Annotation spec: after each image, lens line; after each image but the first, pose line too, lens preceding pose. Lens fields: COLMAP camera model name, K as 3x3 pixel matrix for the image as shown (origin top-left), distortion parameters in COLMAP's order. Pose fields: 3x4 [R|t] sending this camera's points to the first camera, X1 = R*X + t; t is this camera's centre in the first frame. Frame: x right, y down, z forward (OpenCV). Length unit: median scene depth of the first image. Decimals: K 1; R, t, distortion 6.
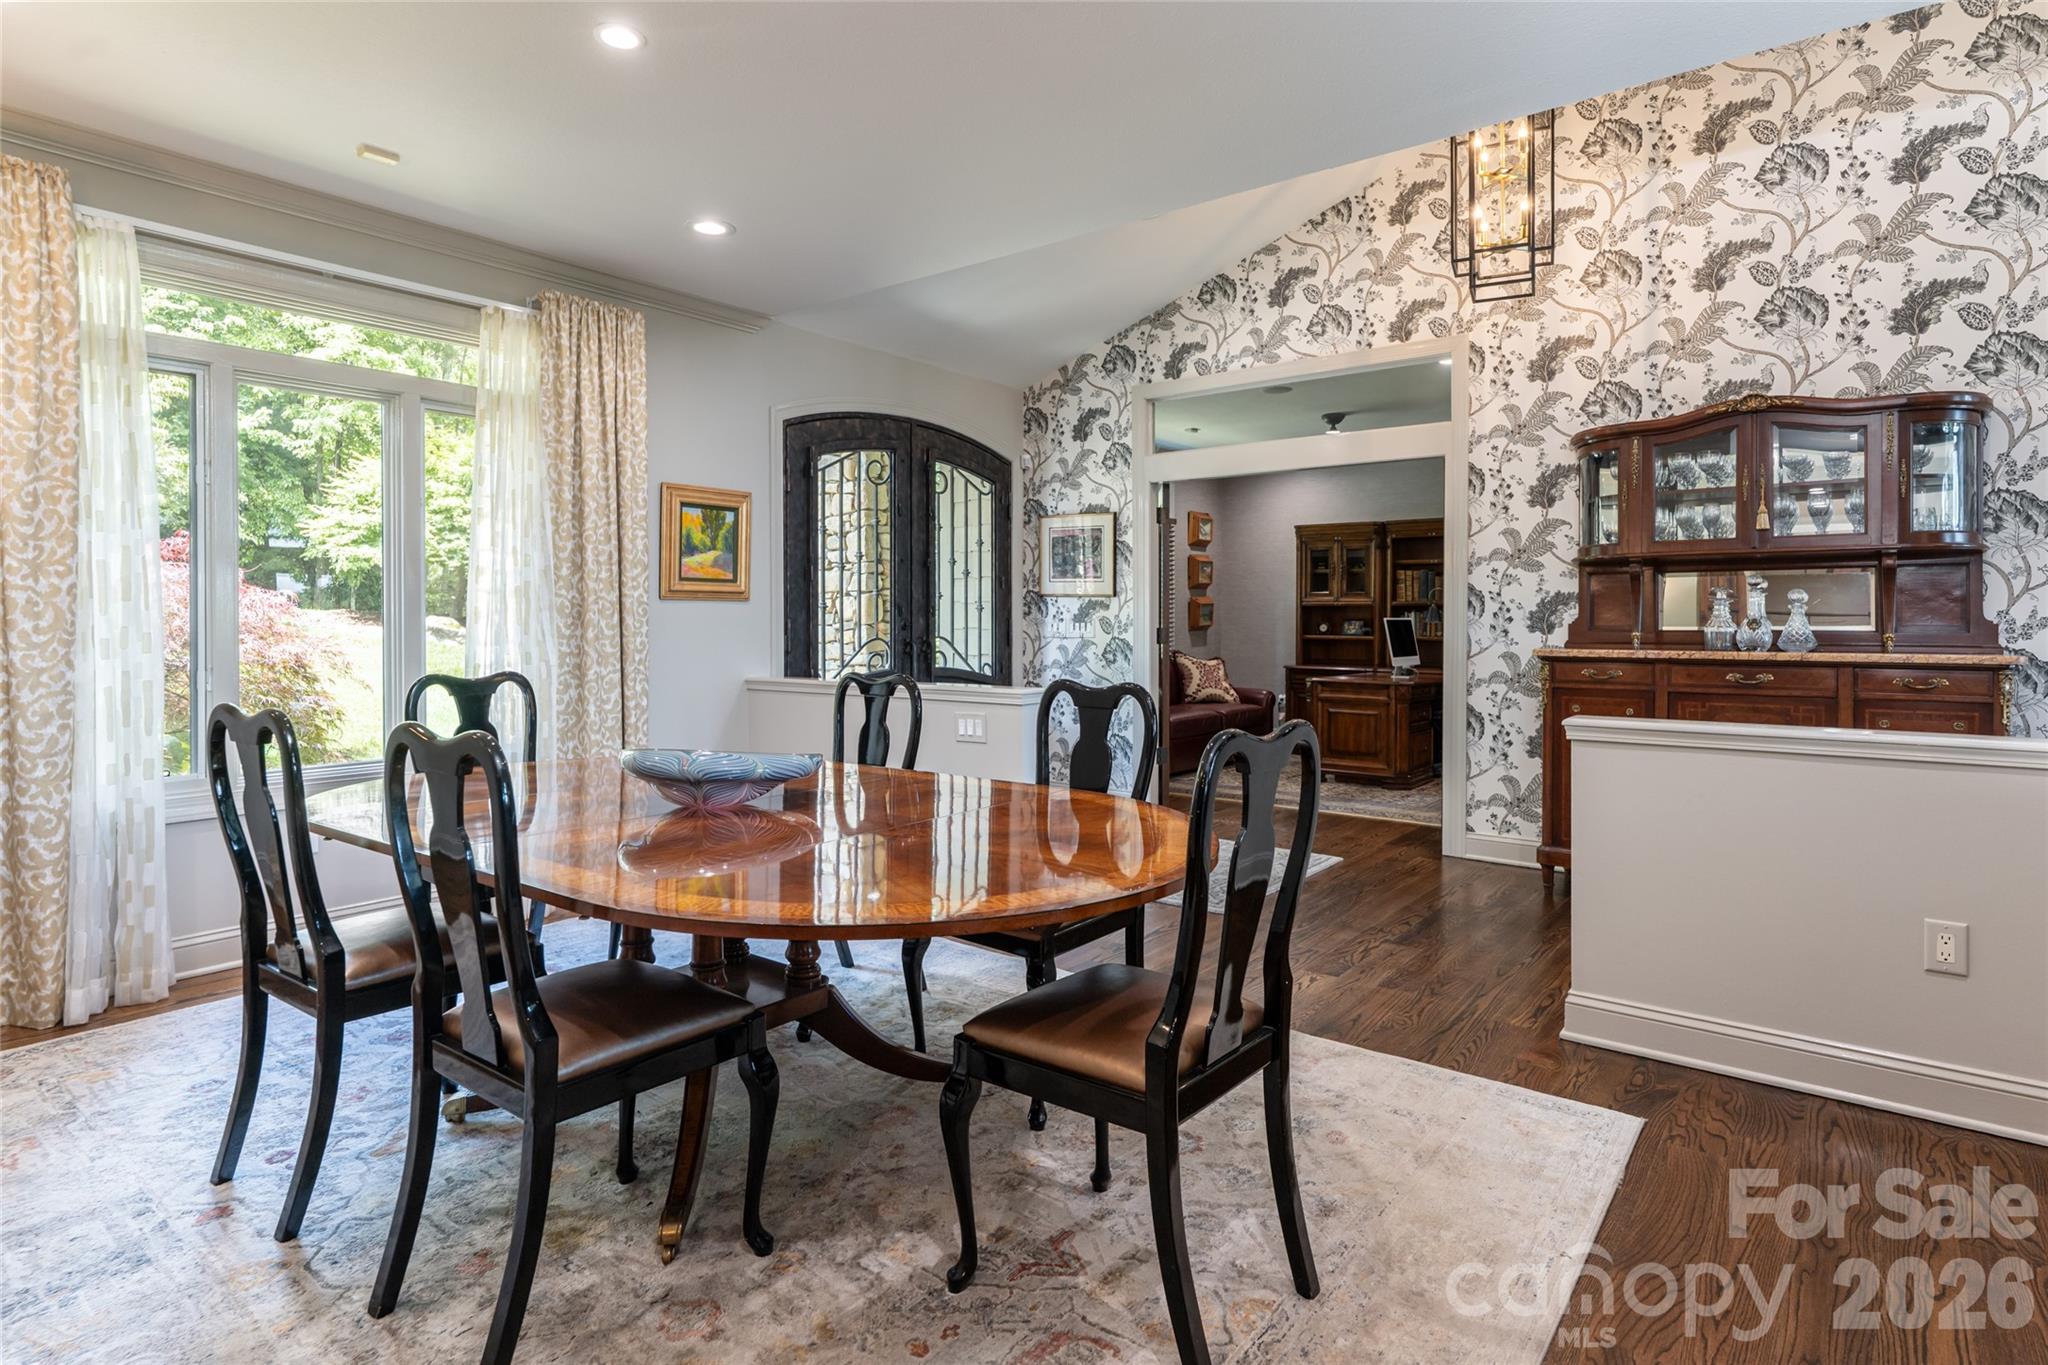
lens RADIAL K [[1094.5, 0, 1012.7], [0, 1094.5, 627.4], [0, 0, 1]] dist [-0.001760, -0.000682]
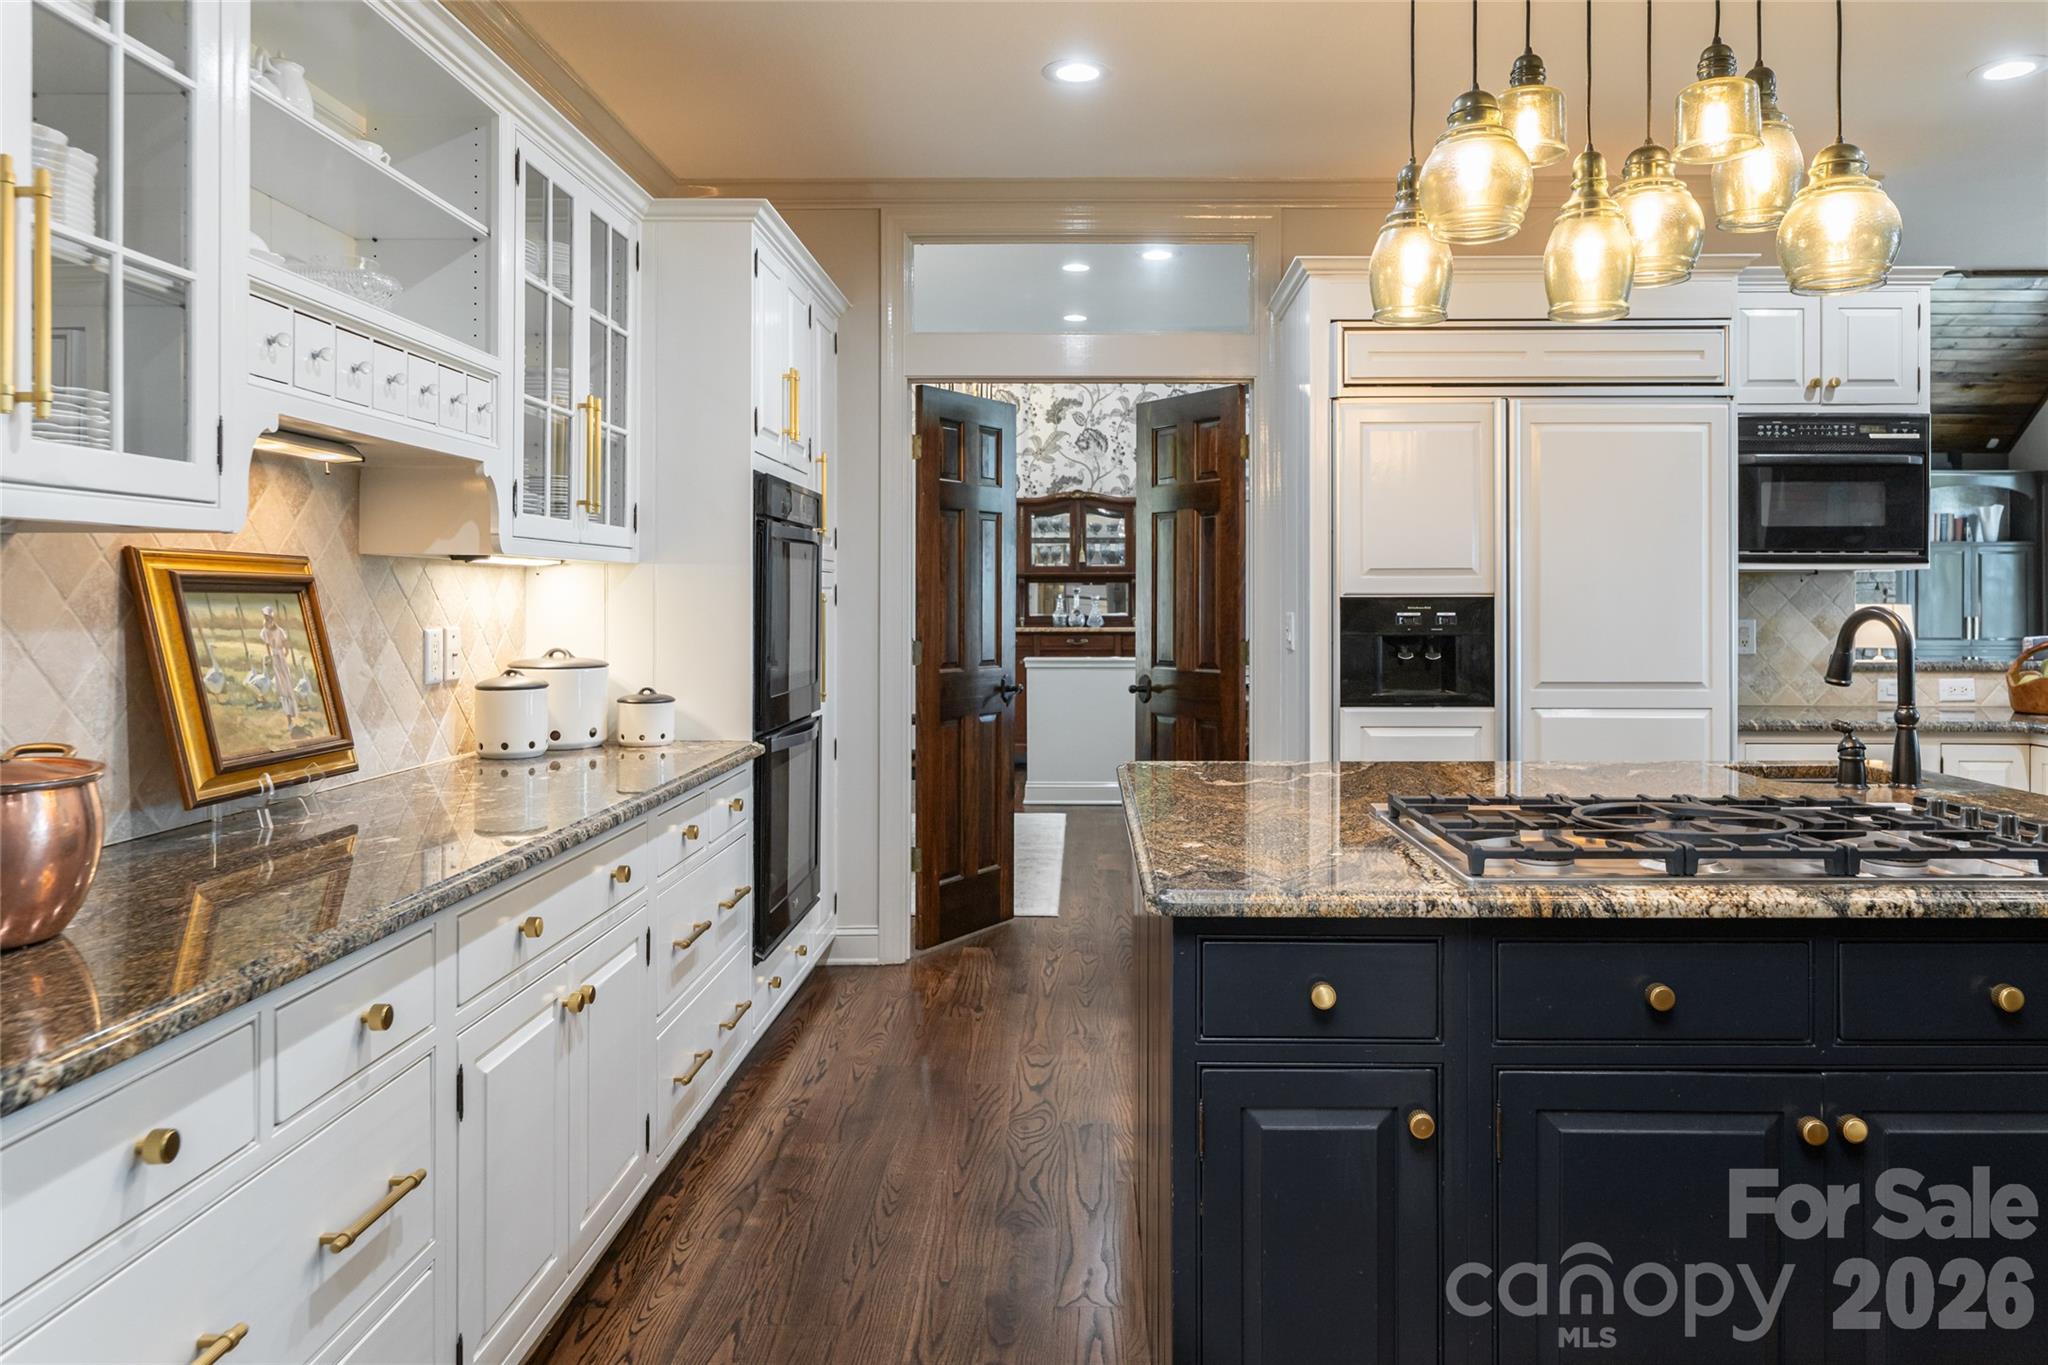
lens RADIAL K [[1321.2, 0, 1071.2], [0, 1321.2, 607.0], [0, 0, 1]] dist [-0.005423, -0.000659]
pose [[0.792052, 0.000071, 0.610454, -0.654690], [0.002227, 0.999993, -0.003005, -0.005075], [-0.610450, 0.003740, 0.792046, -0.719526]]
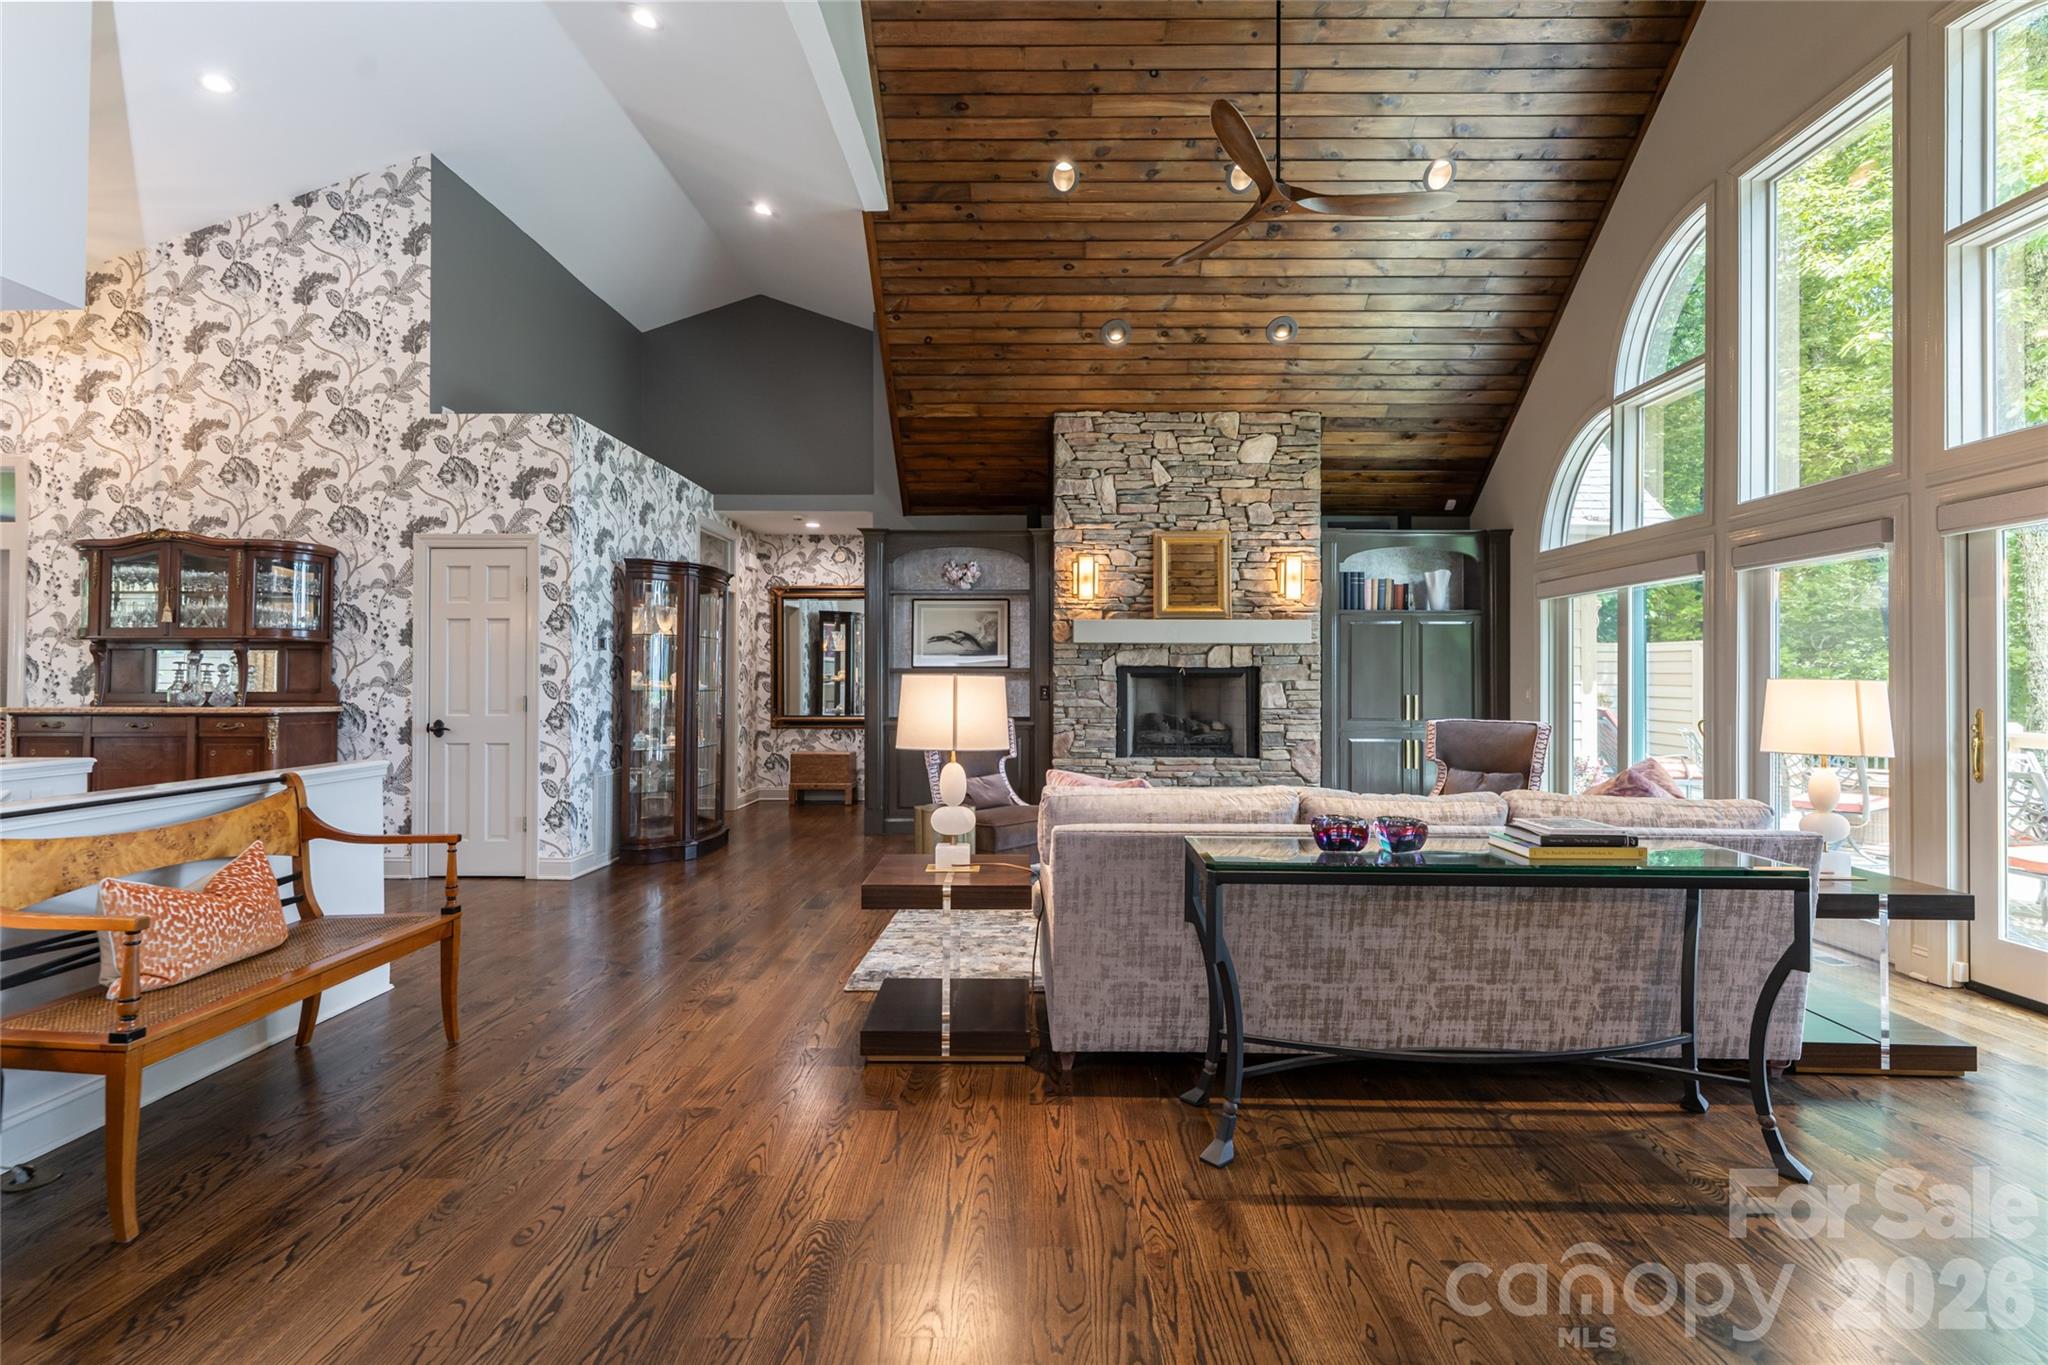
lens RADIAL K [[929.7, 0, 1041.7], [0, 929.7, 681.0], [0, 0, 1]] dist [0.003310, 0.000588]
pose [[0.785550, 0.004444, 0.618783, 0.768076], [0.000738, 0.999967, -0.008119, -0.000772], [-0.618798, 0.006834, 0.785520, -0.629366]]
